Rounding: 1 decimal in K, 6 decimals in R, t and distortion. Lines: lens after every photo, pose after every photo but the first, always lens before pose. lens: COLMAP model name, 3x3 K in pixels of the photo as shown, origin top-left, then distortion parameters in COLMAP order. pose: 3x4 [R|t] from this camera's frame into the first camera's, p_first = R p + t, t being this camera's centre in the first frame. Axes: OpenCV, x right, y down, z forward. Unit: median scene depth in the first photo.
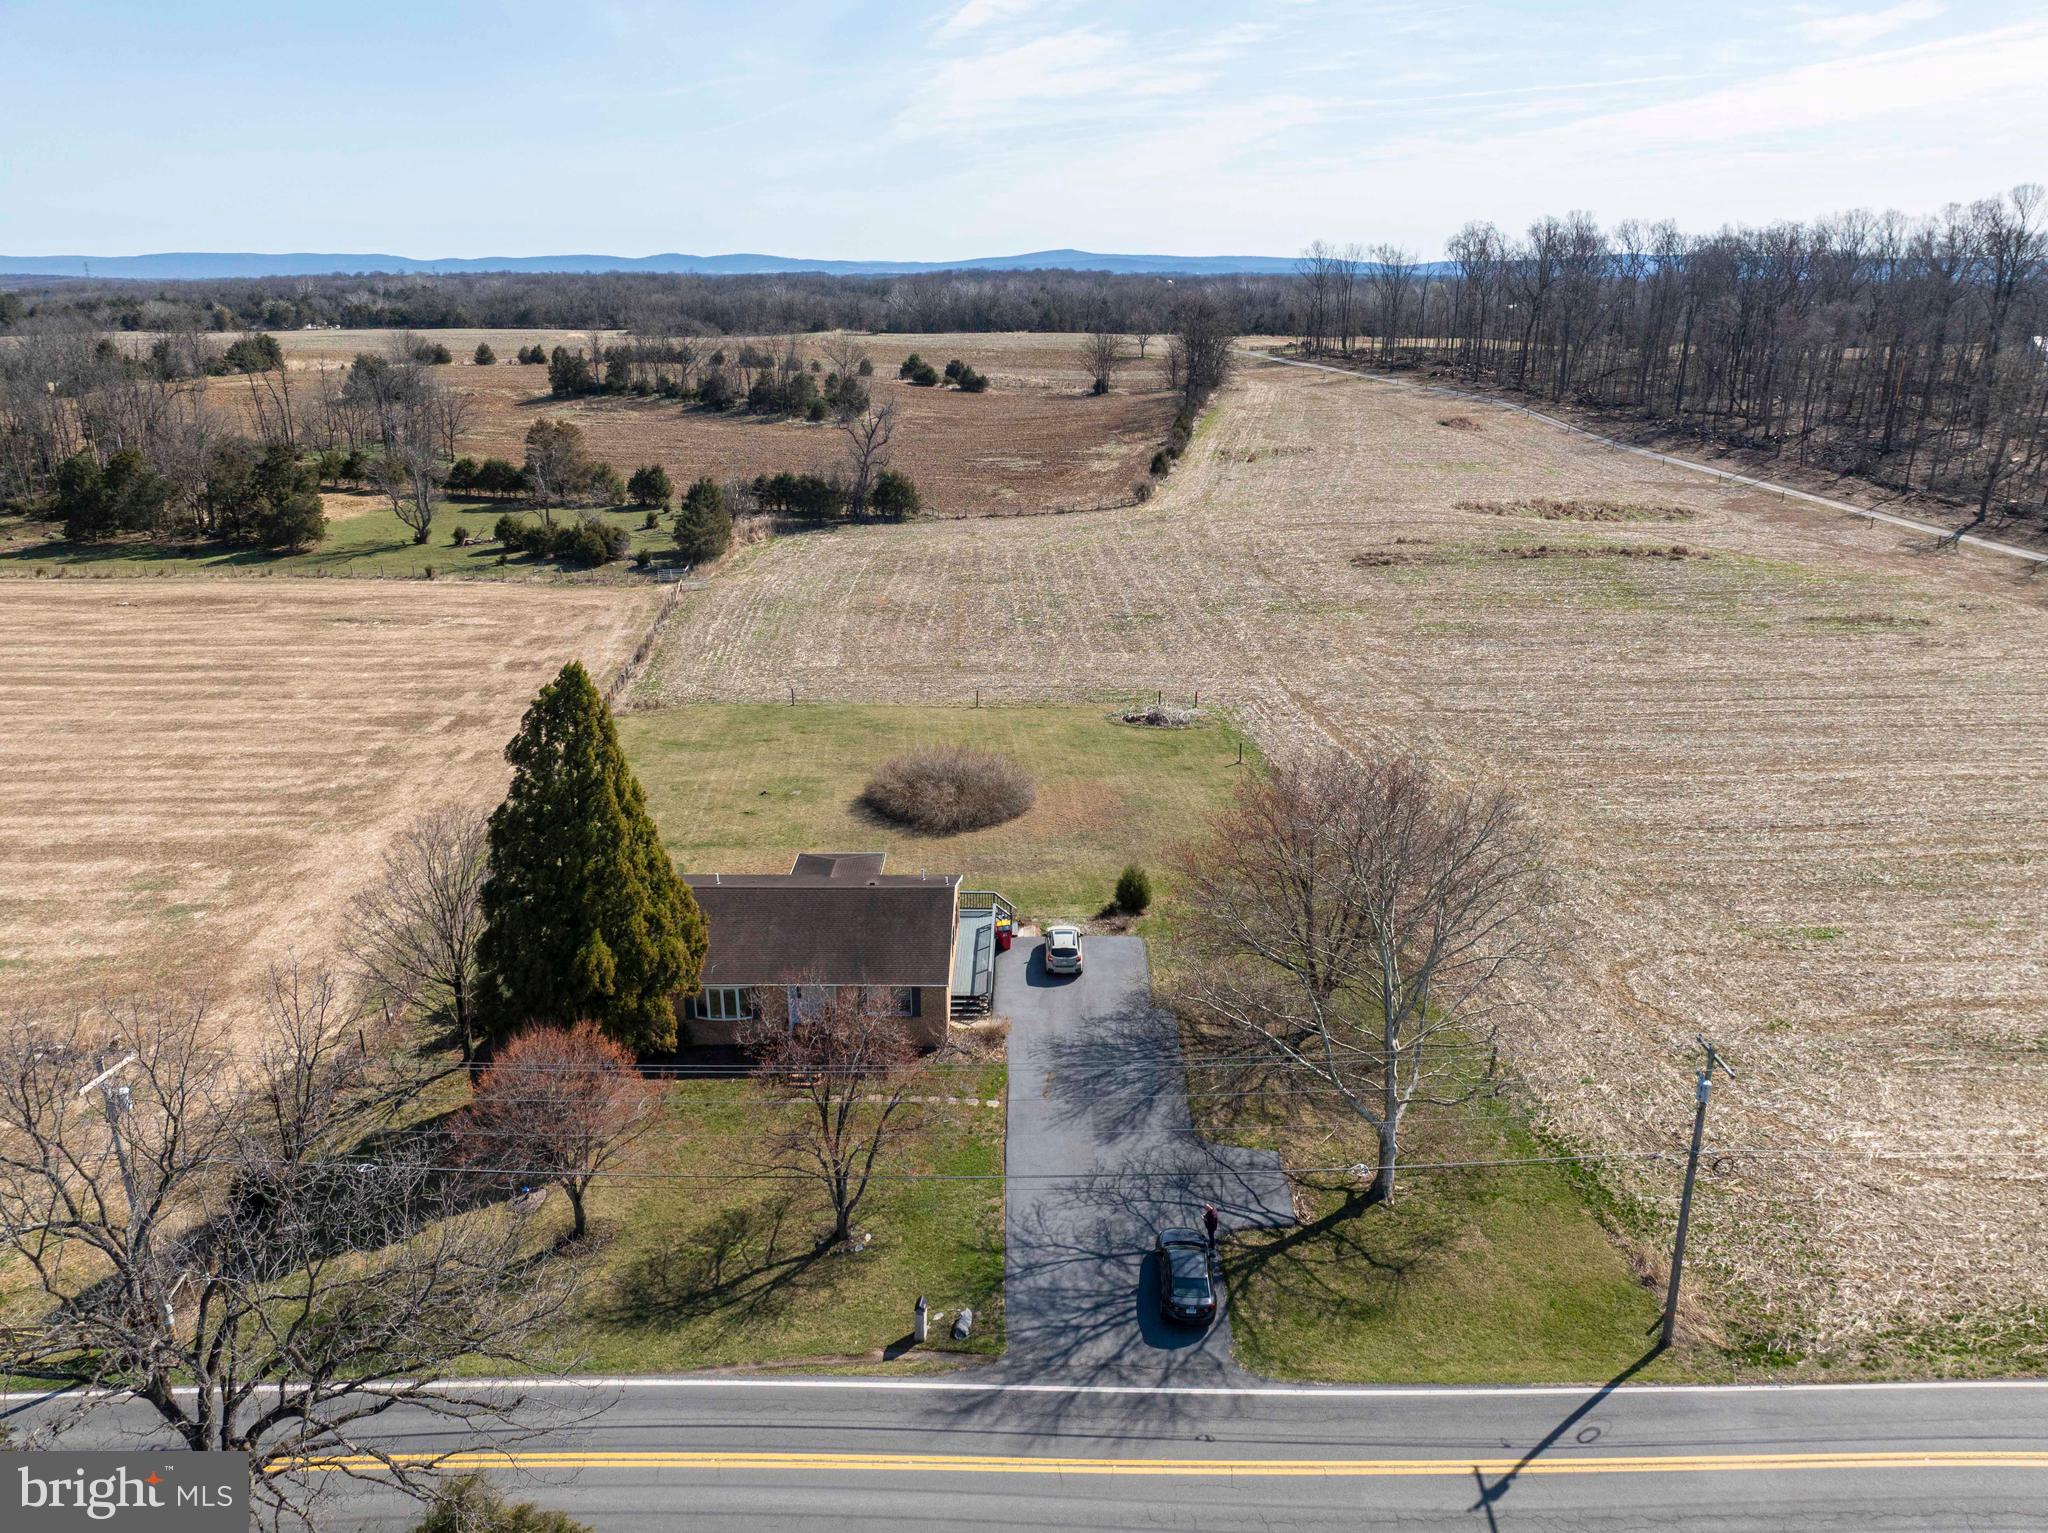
lens RADIAL K [[1428.1, 0, 1023.1], [0, 1428.1, 759.6], [0, 0, 1]] dist [-0.038377, -0.004735]
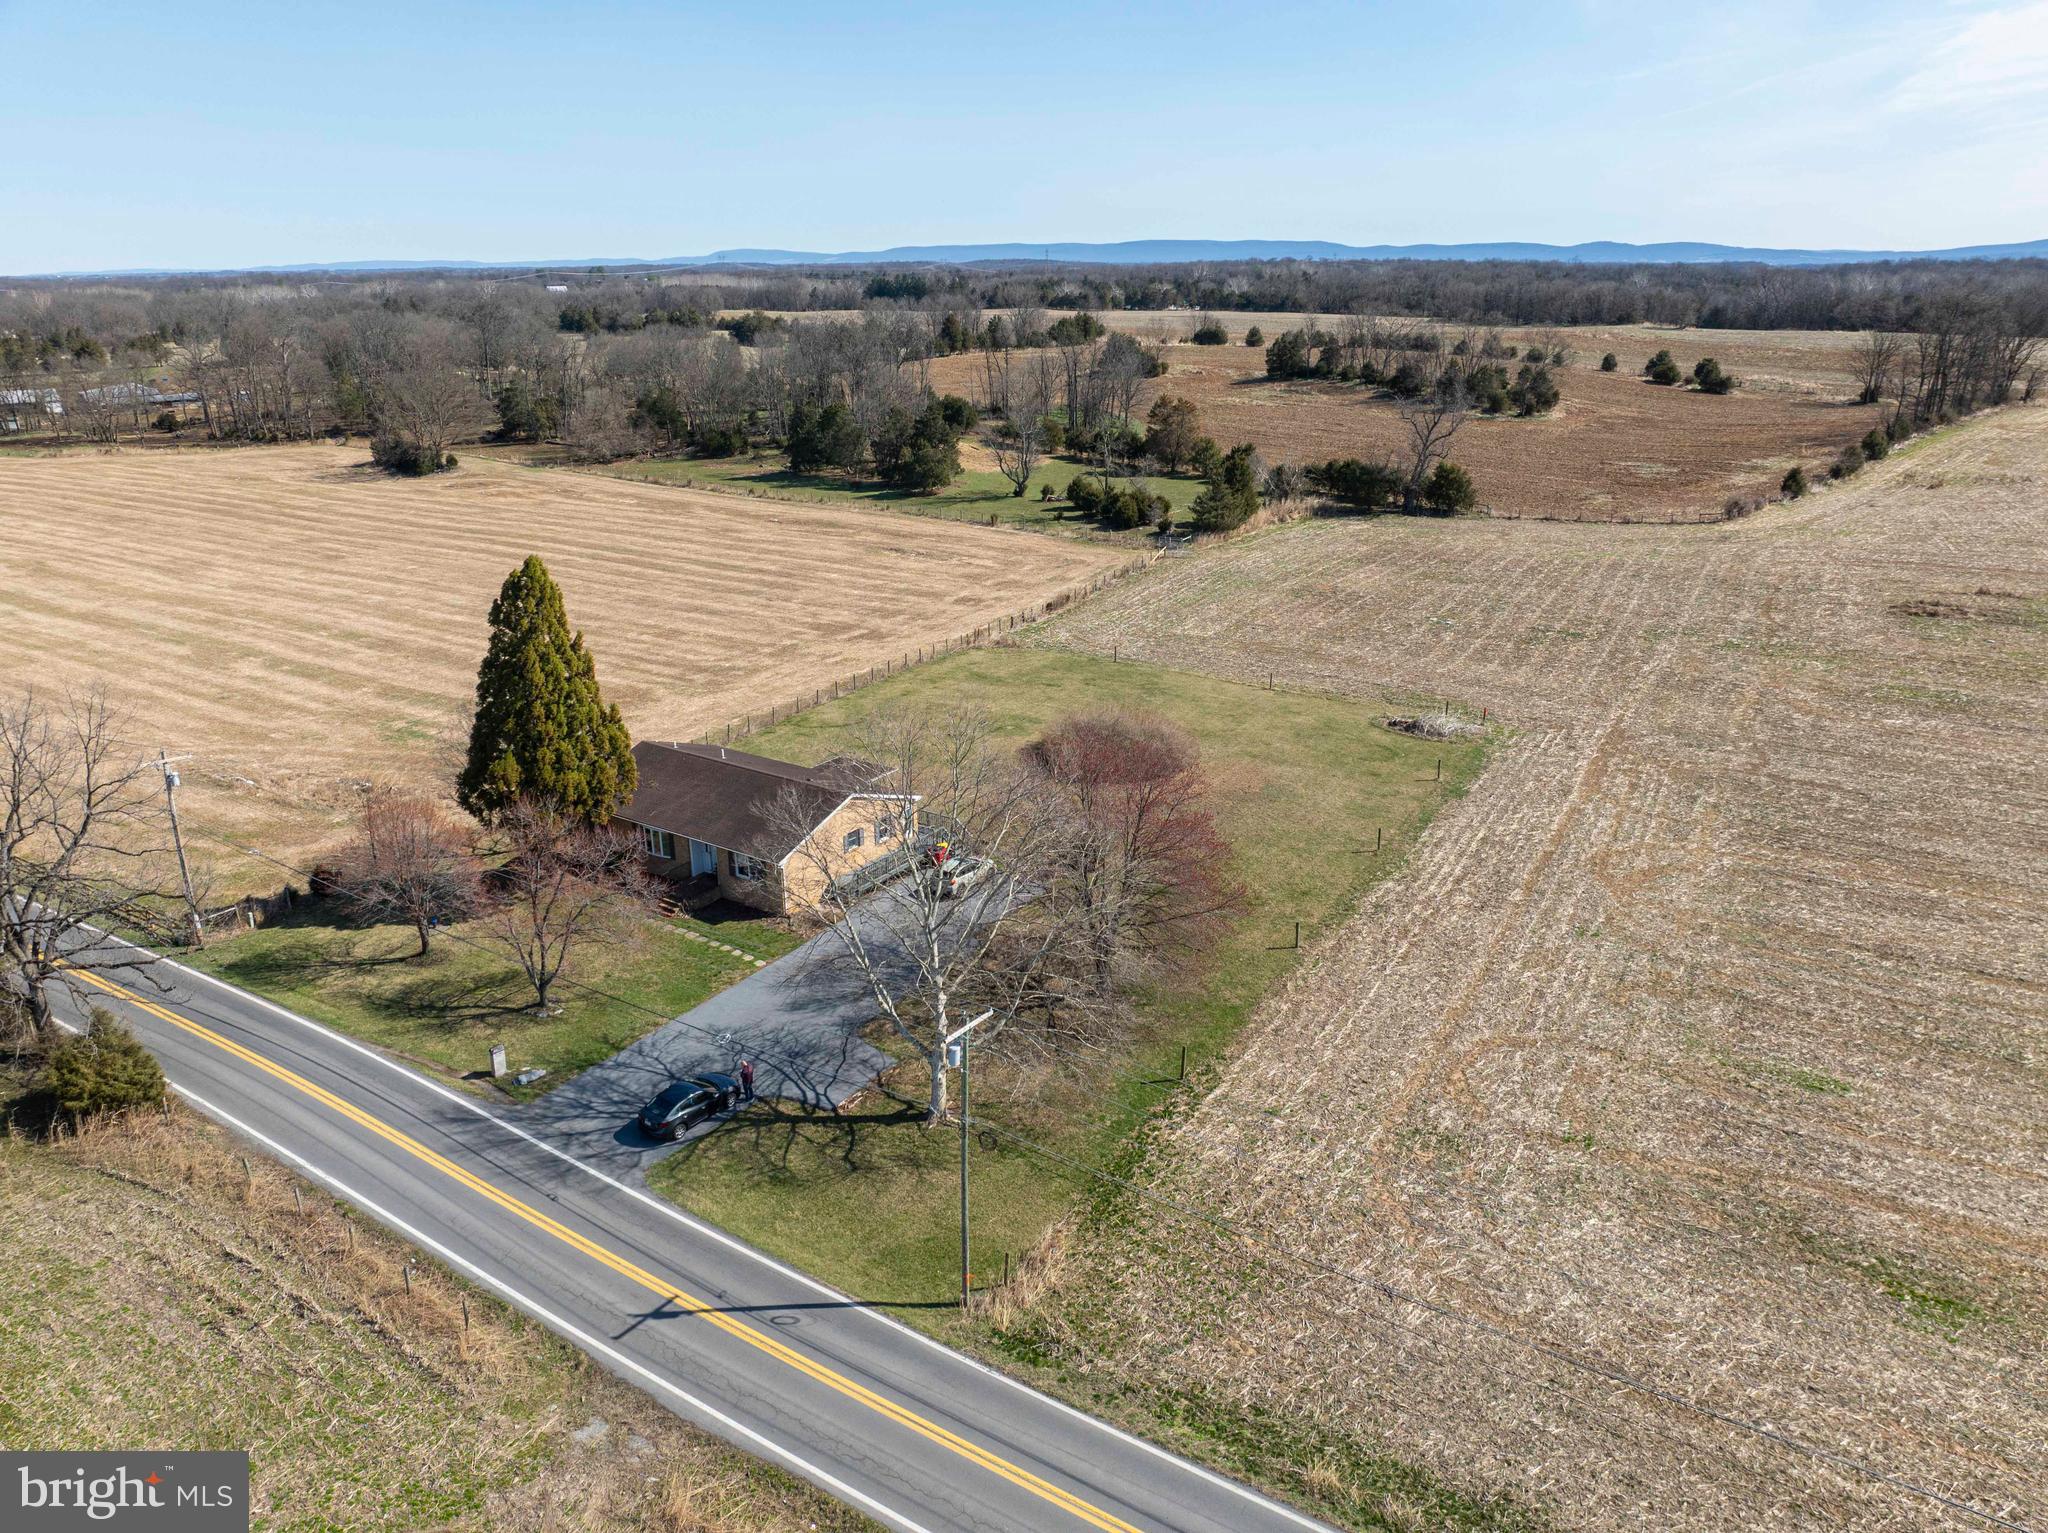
lens RADIAL K [[1412.6, 0, 1023.7], [0, 1412.6, 772.4], [0, 0, 1]] dist [-0.035202, -0.003703]
pose [[0.829197, 0.182171, -0.528438, 0.230081], [-0.171967, 0.982688, 0.068925, -0.010872], [0.531846, 0.033721, 0.846170, 0.033174]]
